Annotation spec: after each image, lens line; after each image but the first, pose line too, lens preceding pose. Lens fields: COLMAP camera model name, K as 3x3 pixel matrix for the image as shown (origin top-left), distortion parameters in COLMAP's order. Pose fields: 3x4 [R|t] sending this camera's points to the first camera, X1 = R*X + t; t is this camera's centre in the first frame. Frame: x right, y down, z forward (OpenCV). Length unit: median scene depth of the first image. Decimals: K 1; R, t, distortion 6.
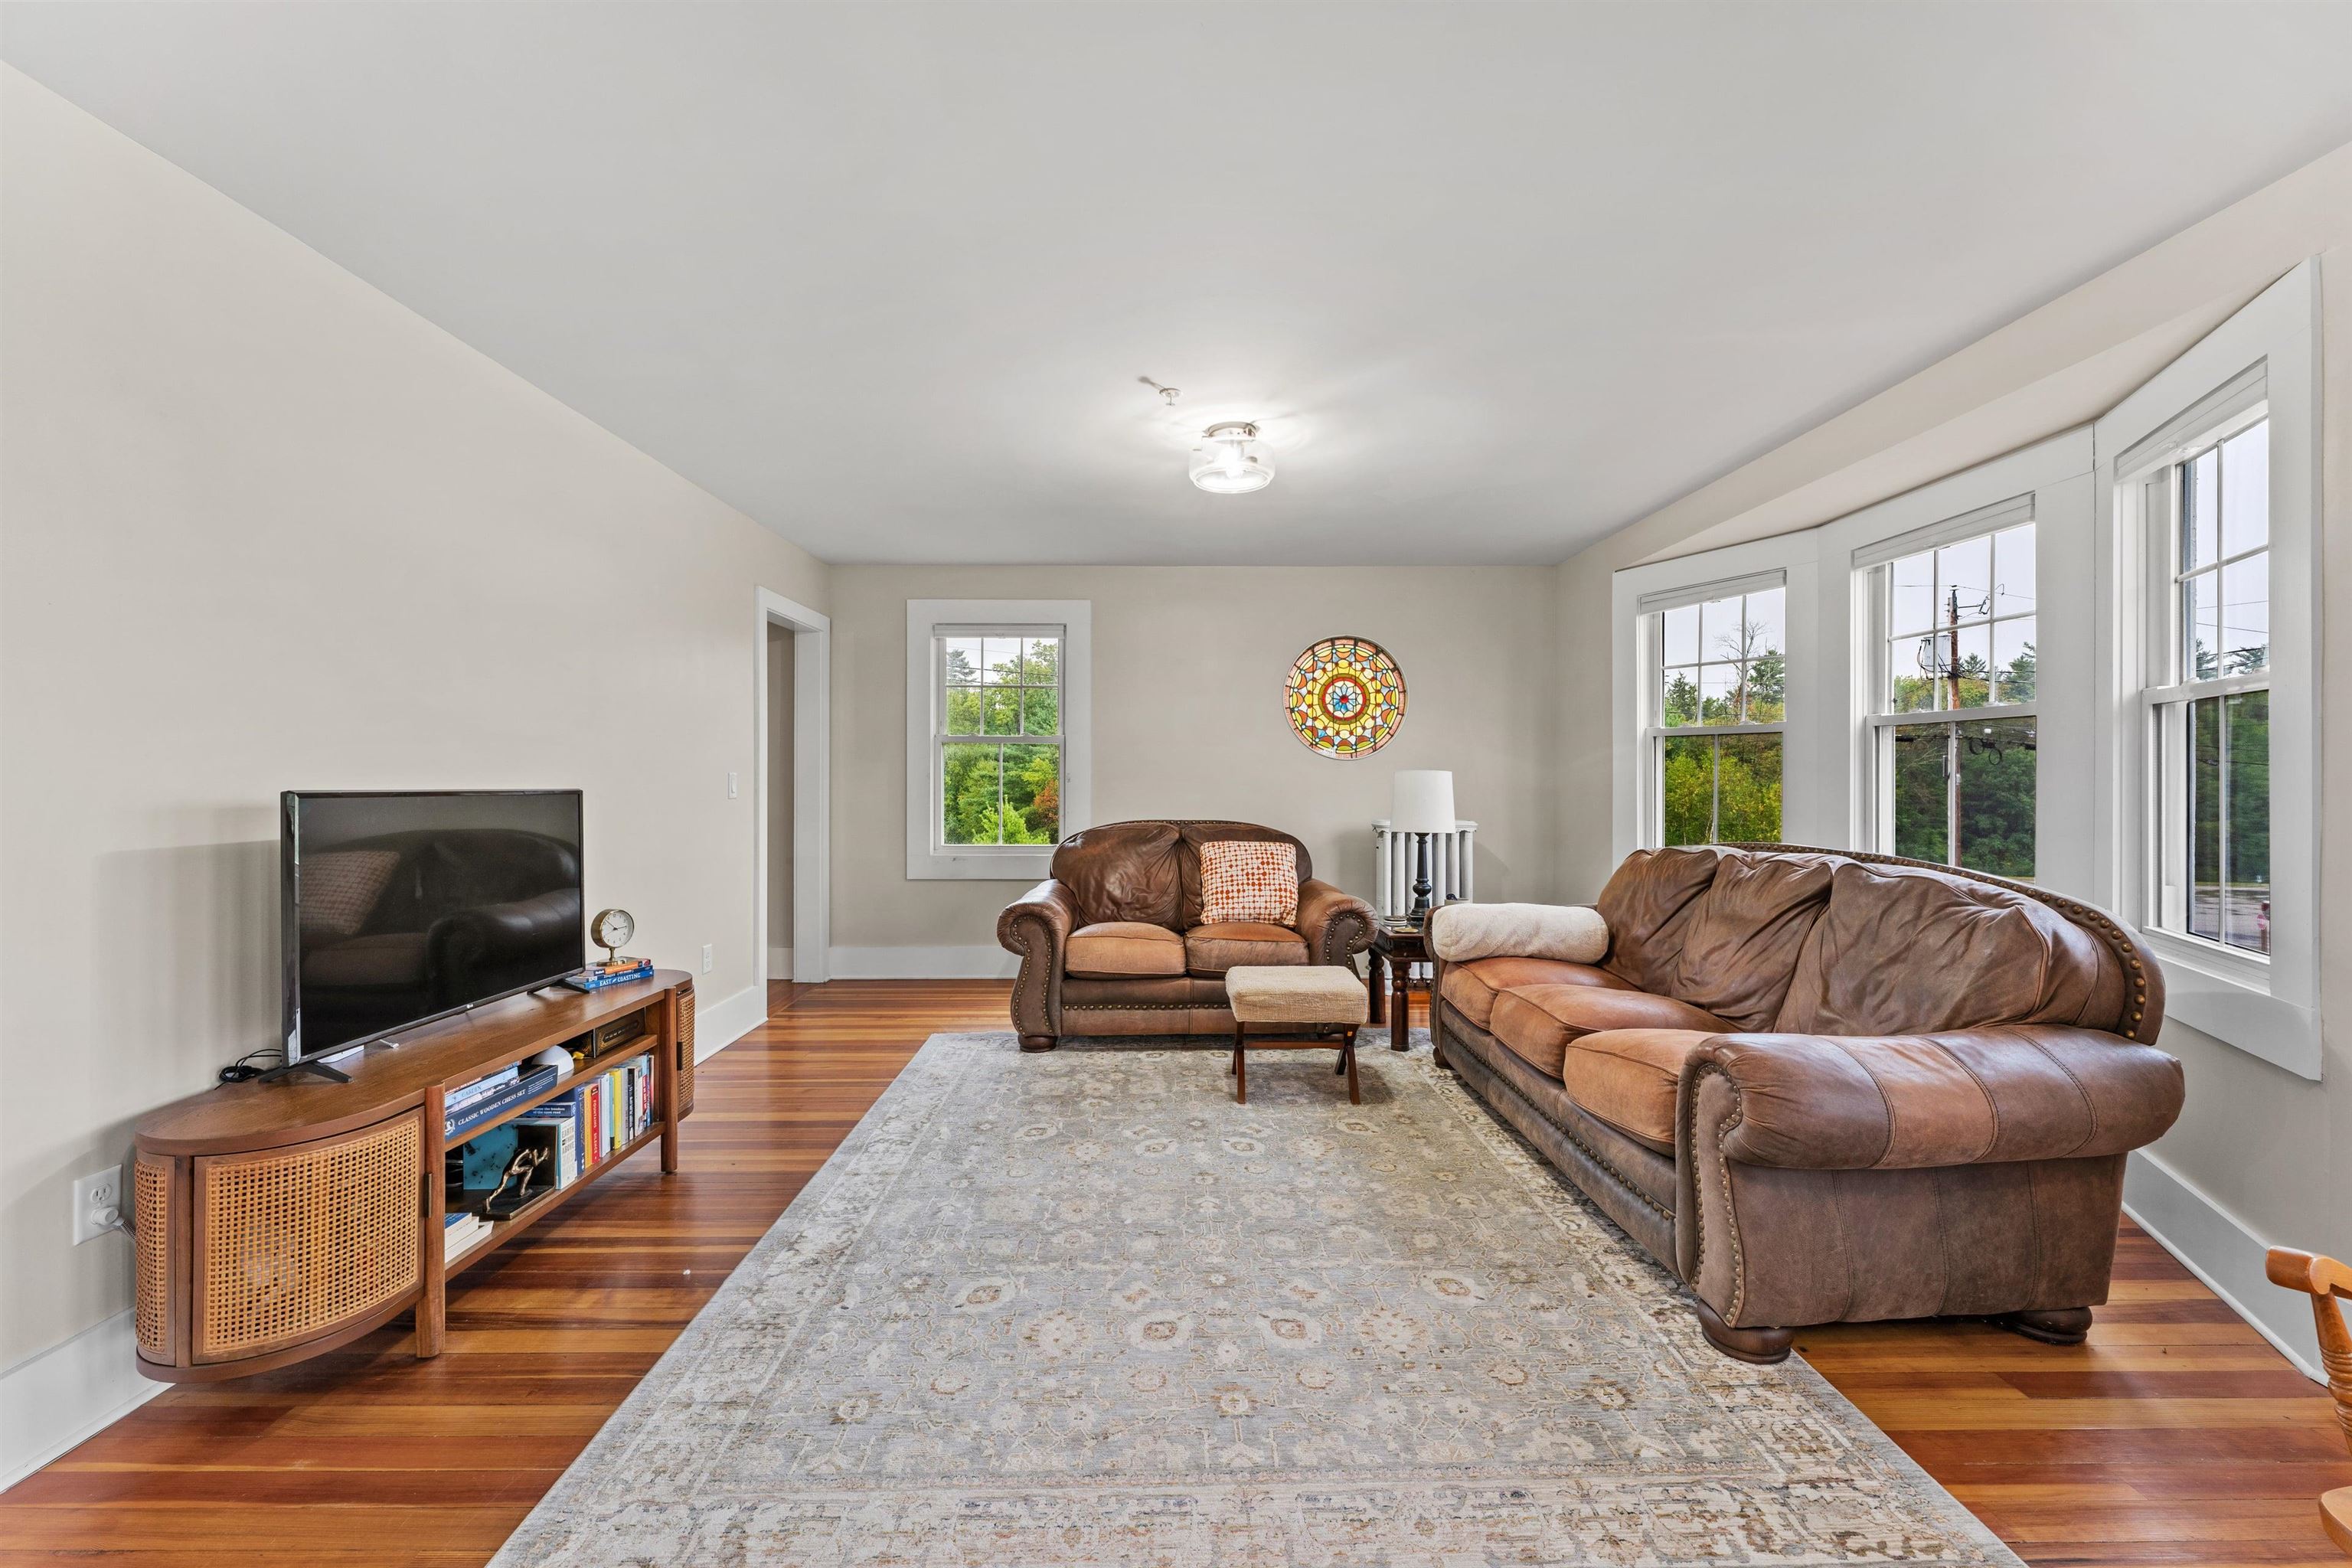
lens RADIAL K [[936.7, 0, 1177.4], [0, 936.7, 780.8], [0, 0, 1]] dist [-0.001629, -0.000927]
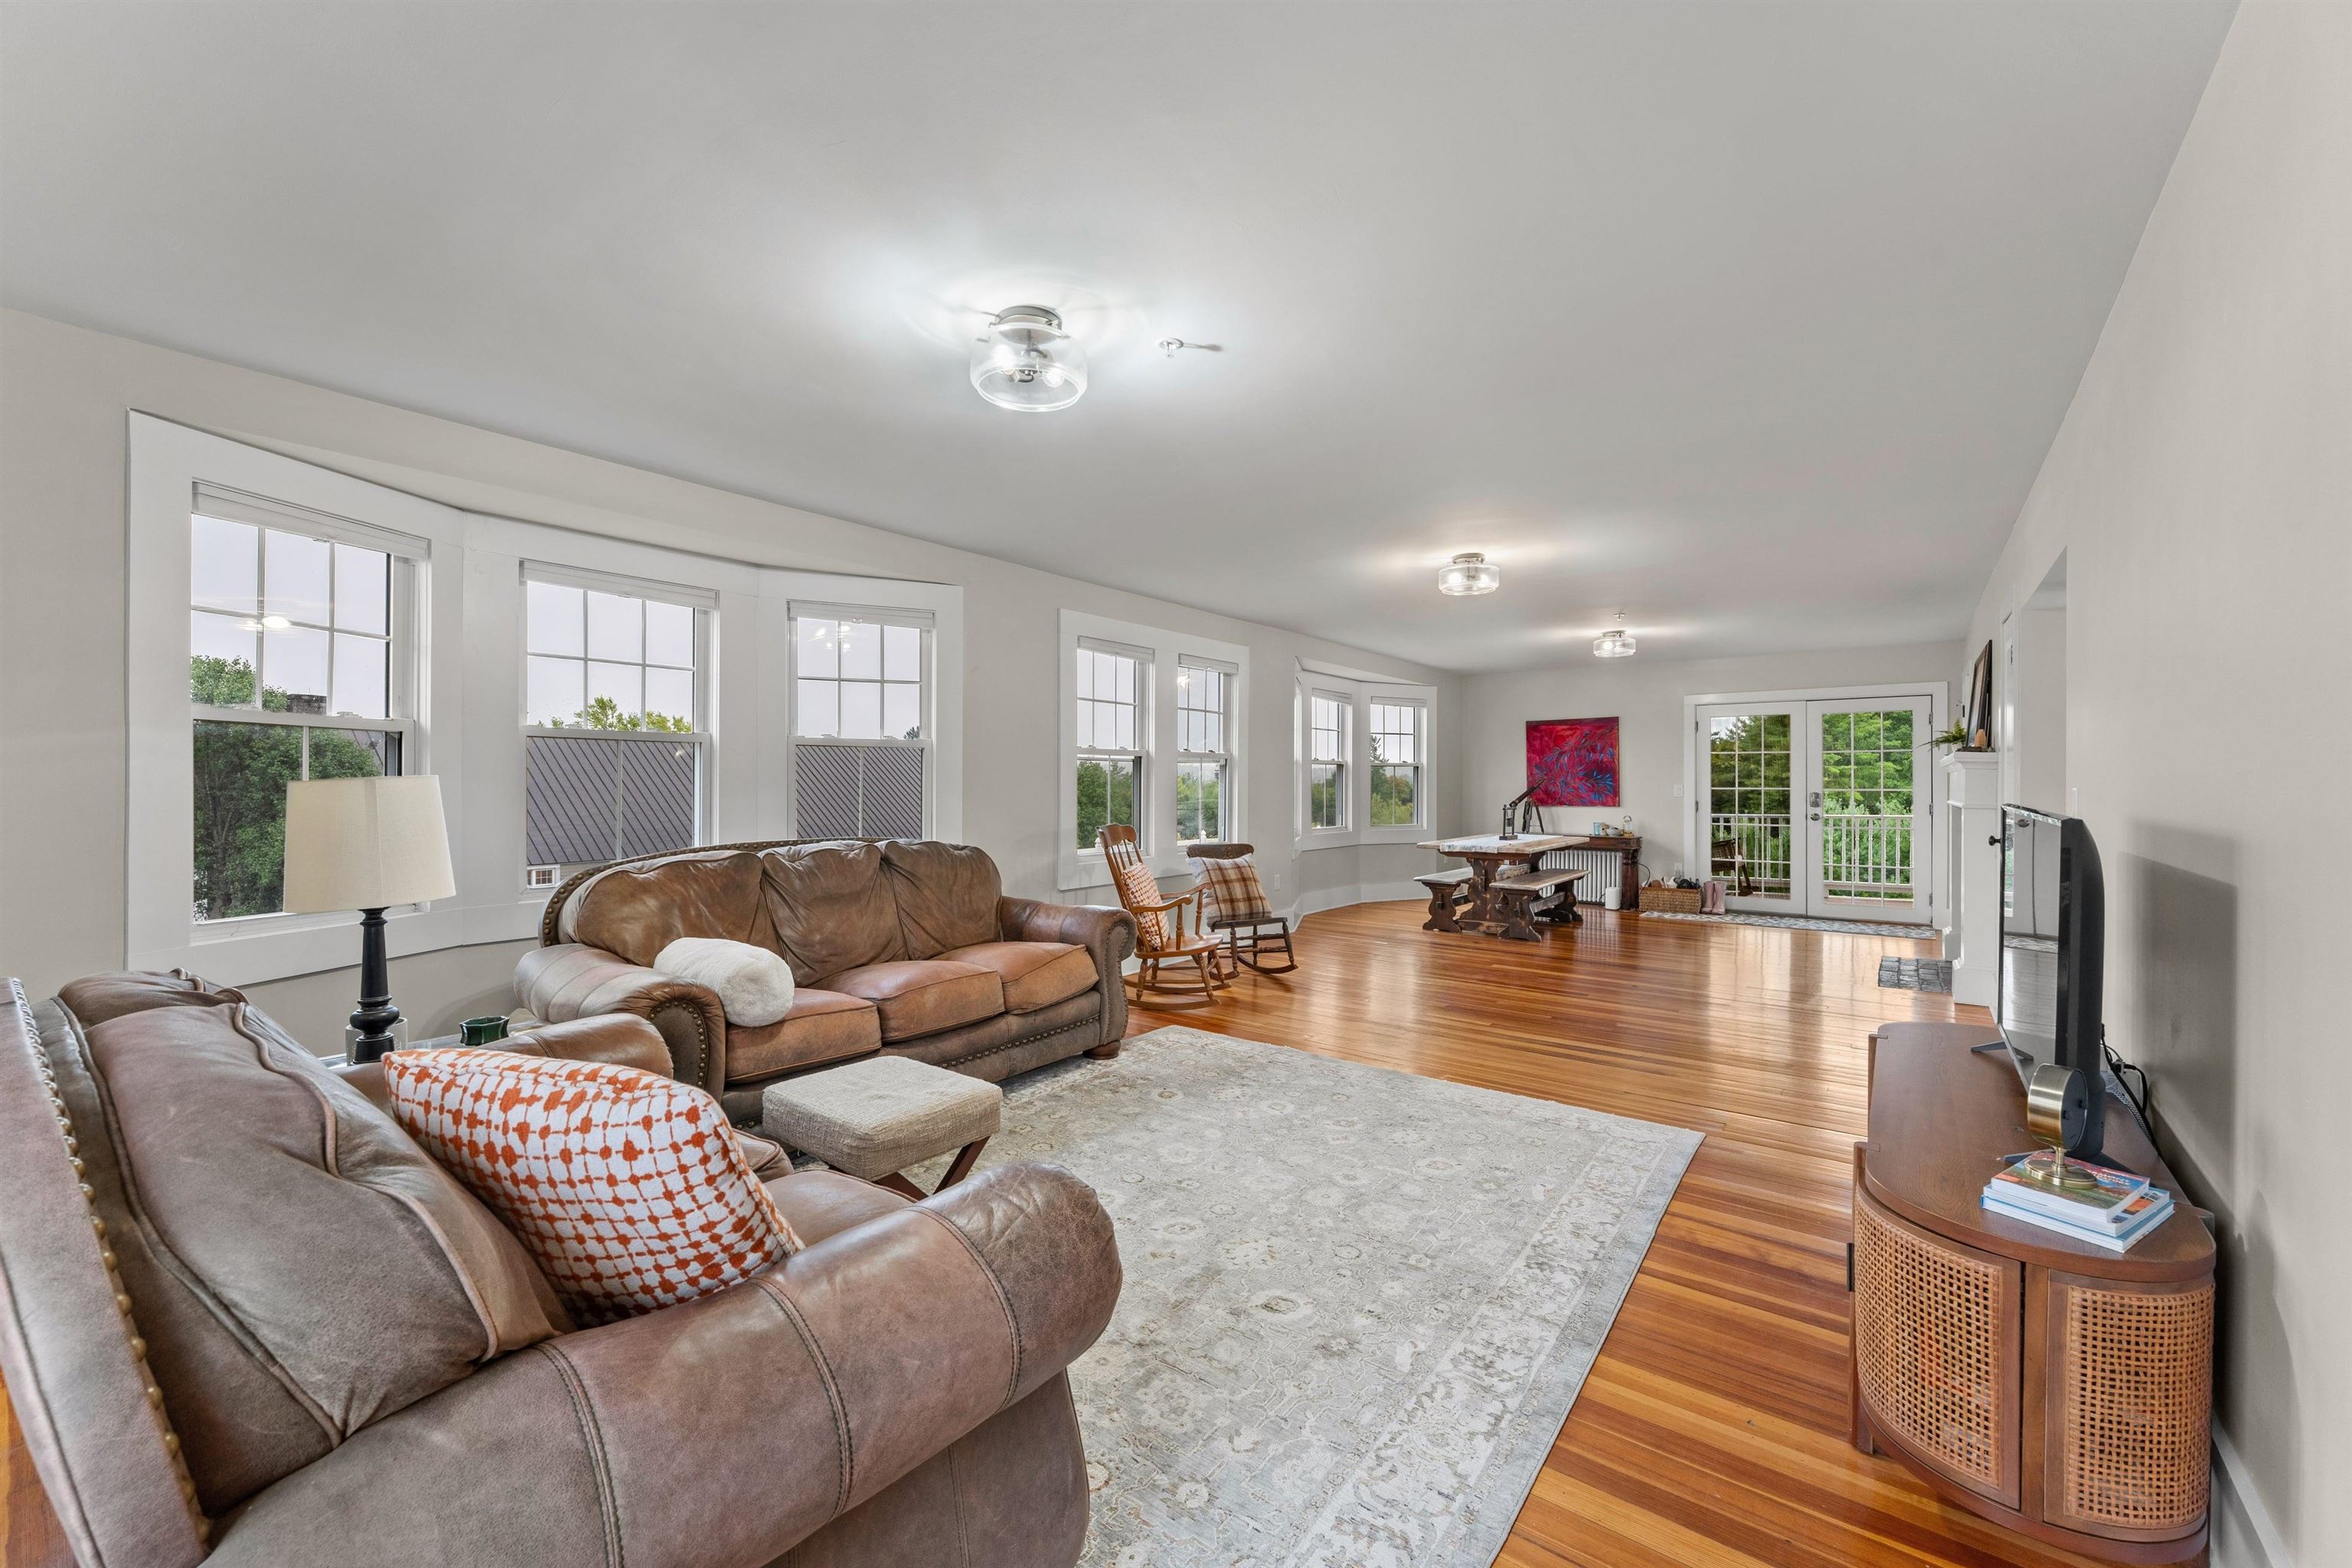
lens RADIAL K [[936.7, 0, 1190.4], [0, 936.7, 785.4], [0, 0, 1]] dist [-0.001629, -0.000927]
pose [[-0.786902, 0.000234, 0.617078, -0.511014], [0.002892, 0.999990, 0.003309, -0.012209], [-0.617072, 0.004389, -0.786895, 1.540068]]
